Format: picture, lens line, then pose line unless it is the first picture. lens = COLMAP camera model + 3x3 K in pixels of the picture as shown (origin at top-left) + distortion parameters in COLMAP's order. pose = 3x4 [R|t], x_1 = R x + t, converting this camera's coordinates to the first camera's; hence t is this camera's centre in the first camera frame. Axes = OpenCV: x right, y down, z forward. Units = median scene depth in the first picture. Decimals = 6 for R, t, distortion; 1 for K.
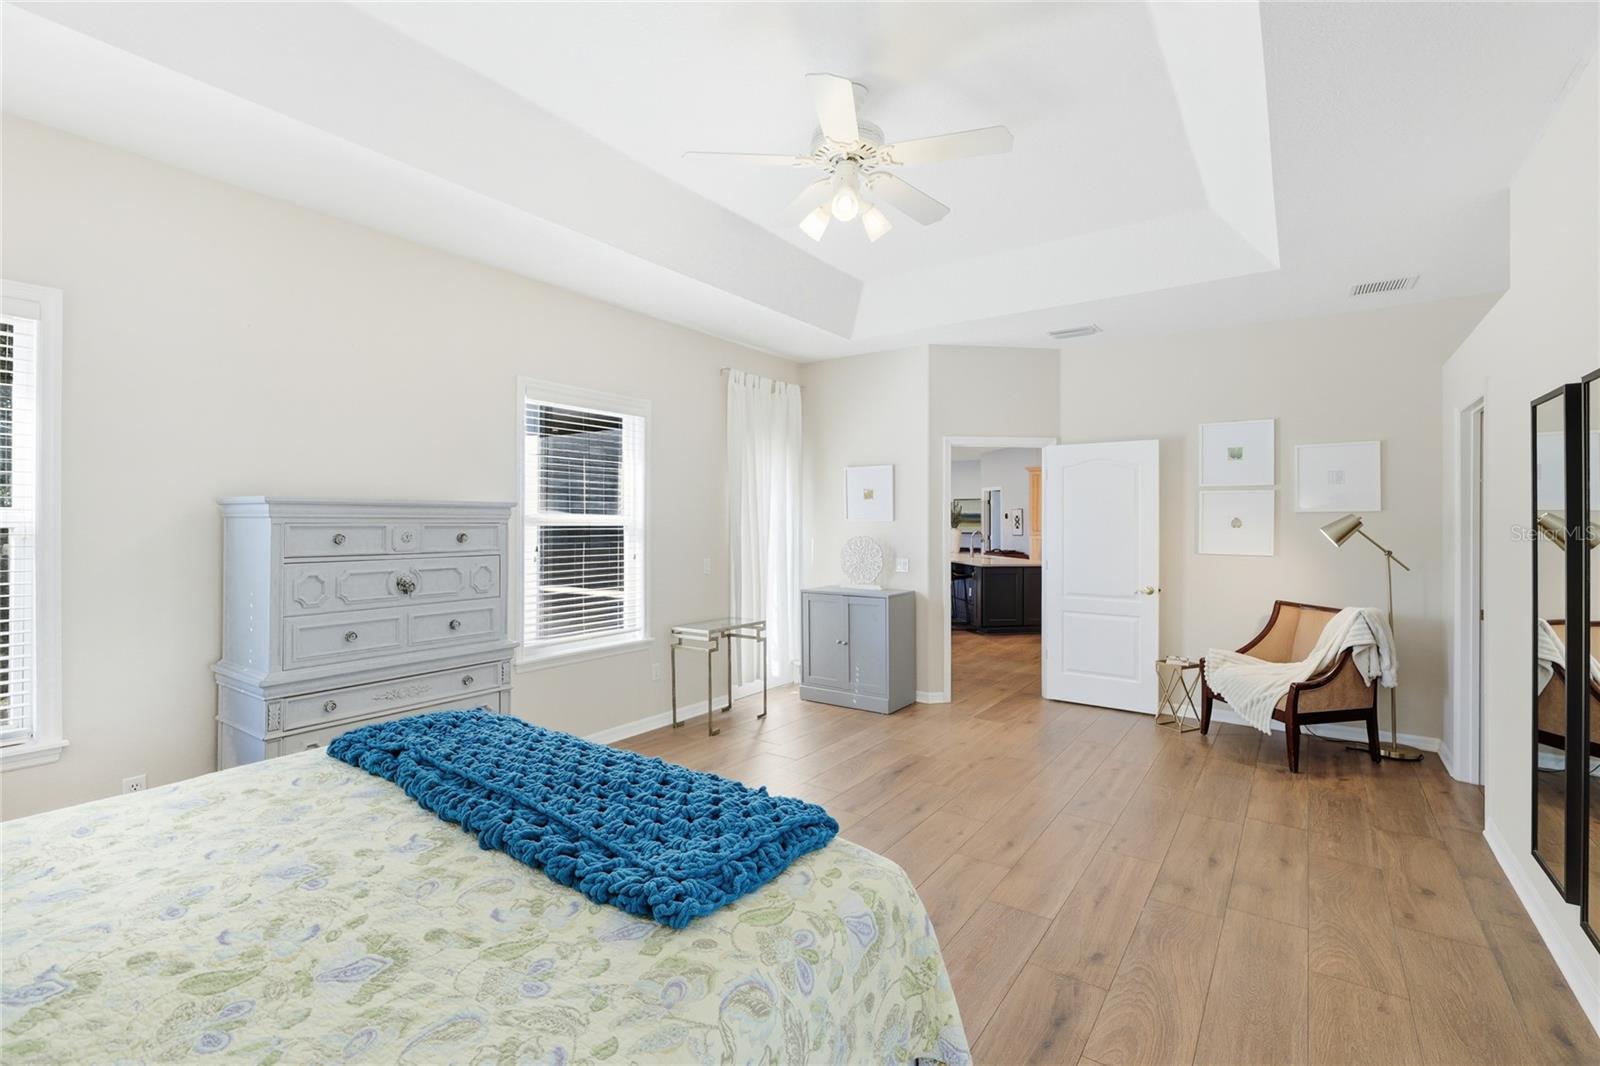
lens RADIAL K [[716.7, 0, 802.8], [0, 716.7, 525.4], [0, 0, 1]] dist [0.000006, 0.000785]
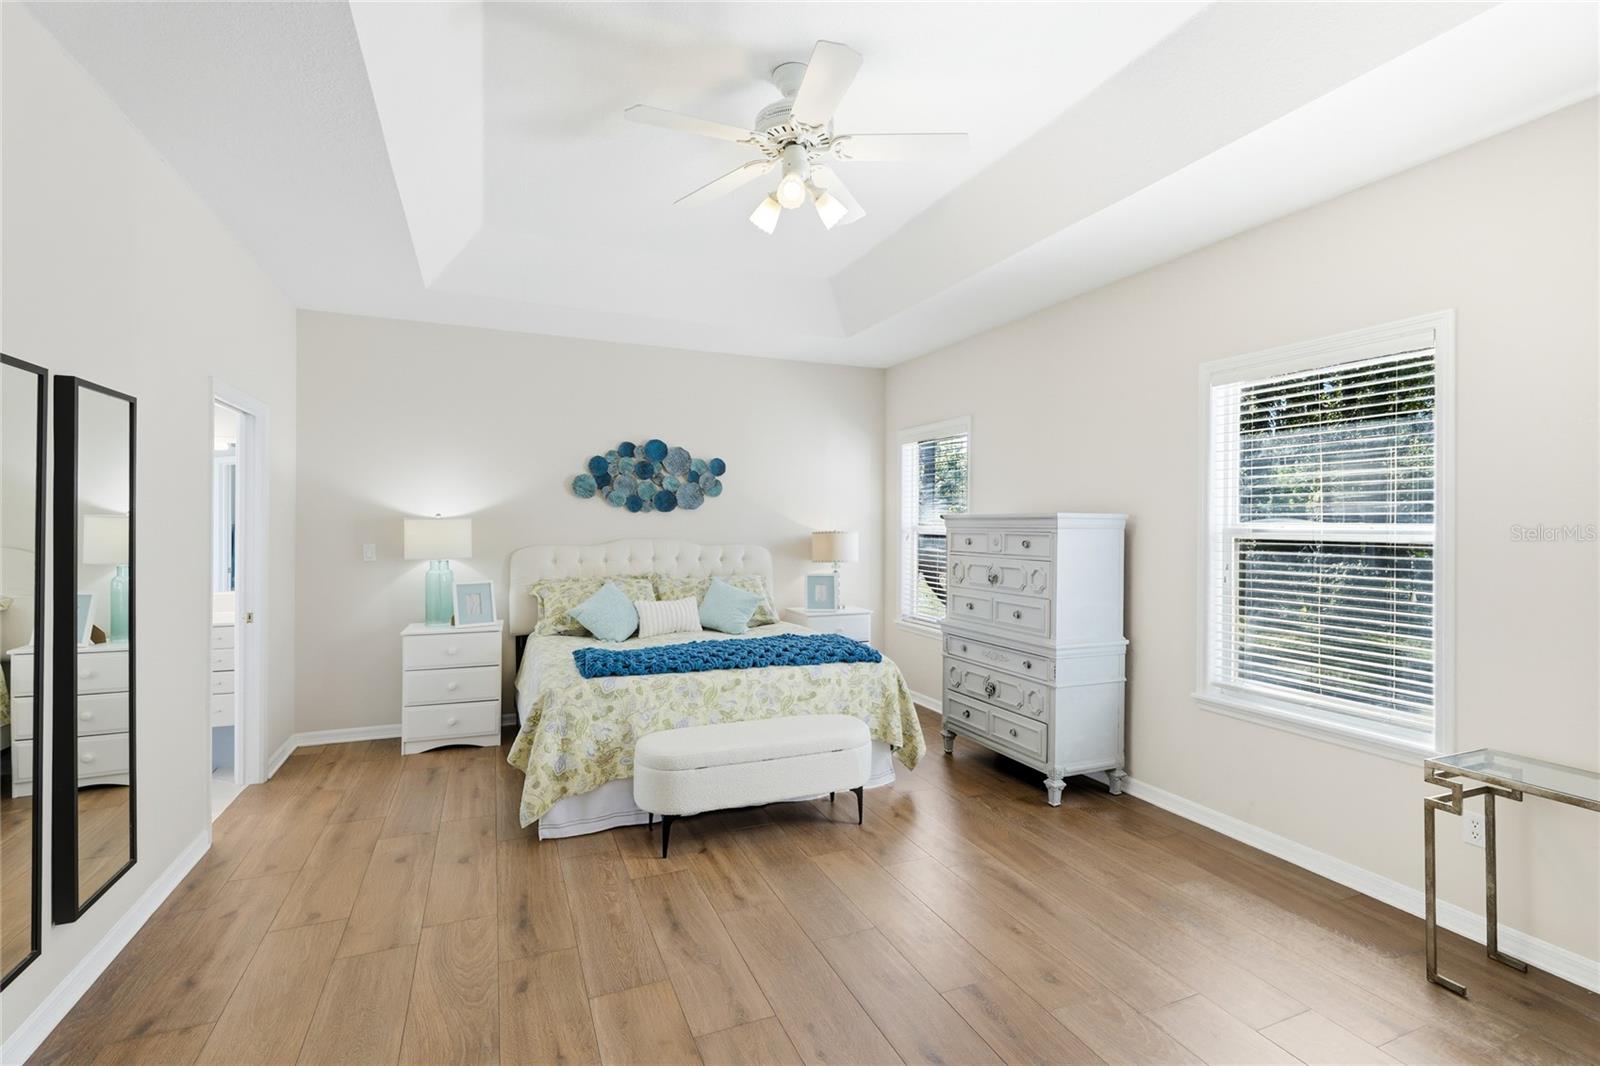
lens RADIAL K [[716.7, 0, 800.0], [0, 716.7, 526.7], [0, 0, 1]] dist [0.000006, 0.000785]
pose [[-0.524938, -0.006307, -0.851117, 0.811302], [-0.012999, 0.999915, 0.000608, -0.009156], [0.851041, 0.011383, -0.524976, 1.421464]]
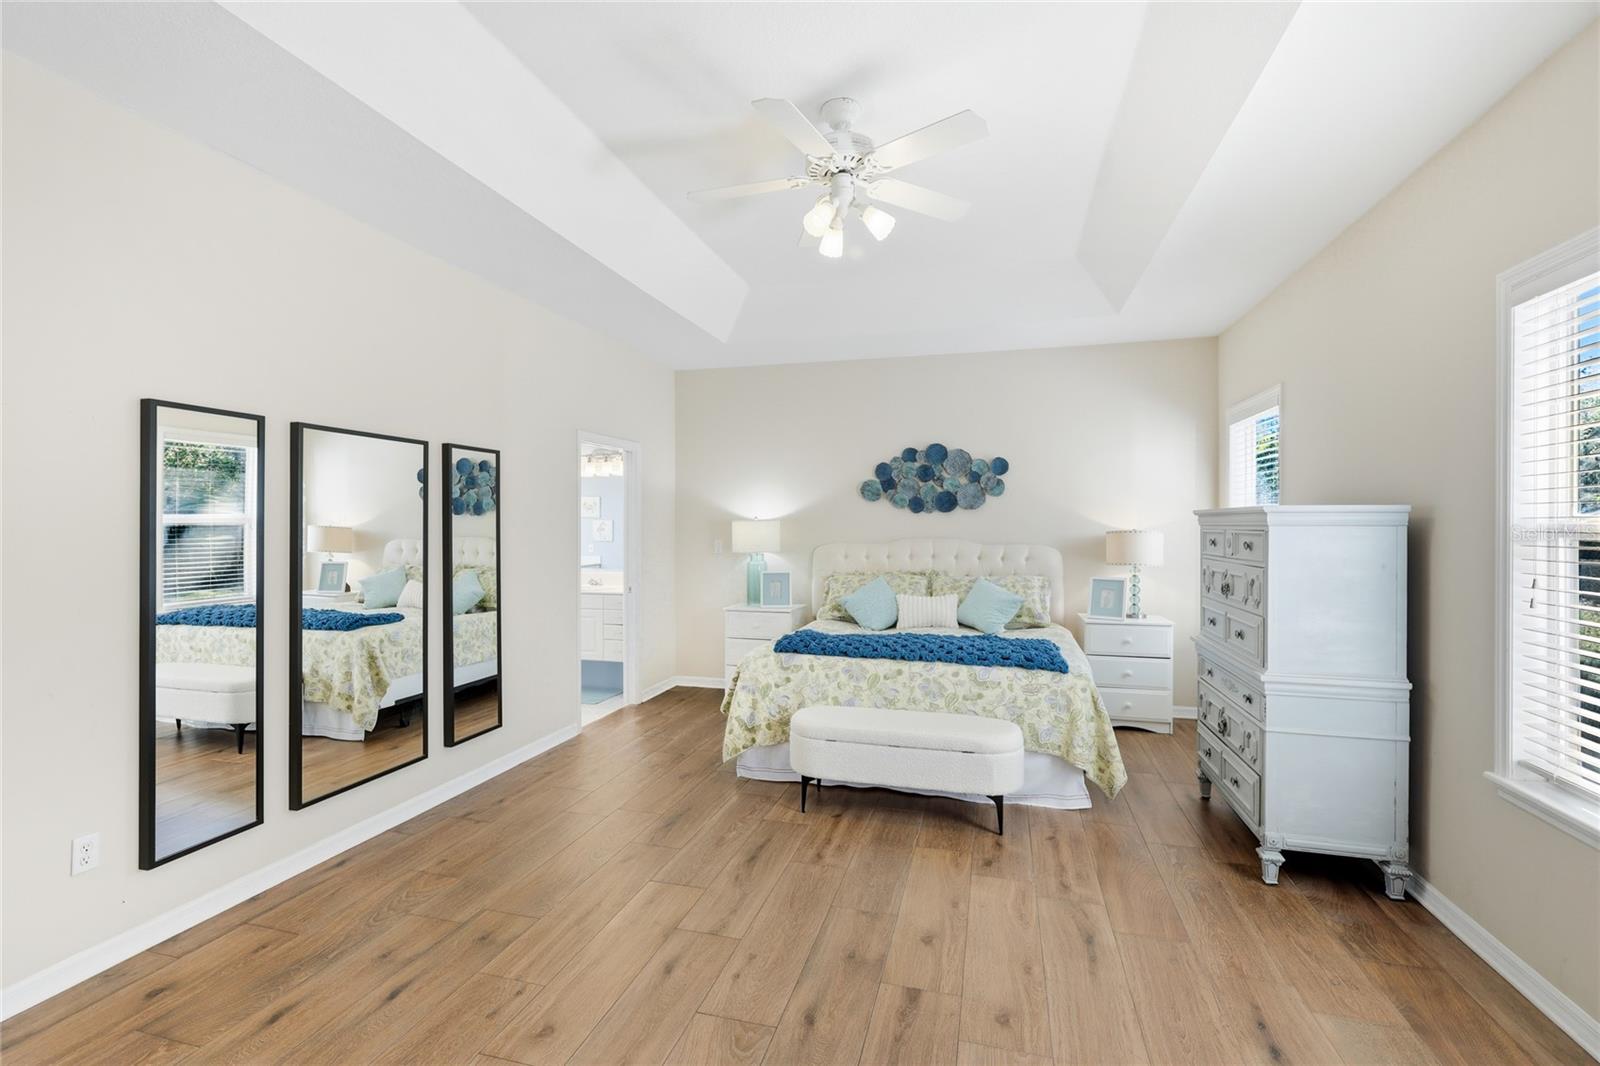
lens RADIAL K [[716.7, 0, 806.8], [0, 716.7, 529.4], [0, 0, 1]] dist [0.000006, 0.000785]
pose [[-0.939839, -0.002712, -0.341607, 0.433345], [-0.006443, 0.999931, 0.009790, -0.011558], [0.341557, 0.011402, -0.939792, 1.838558]]
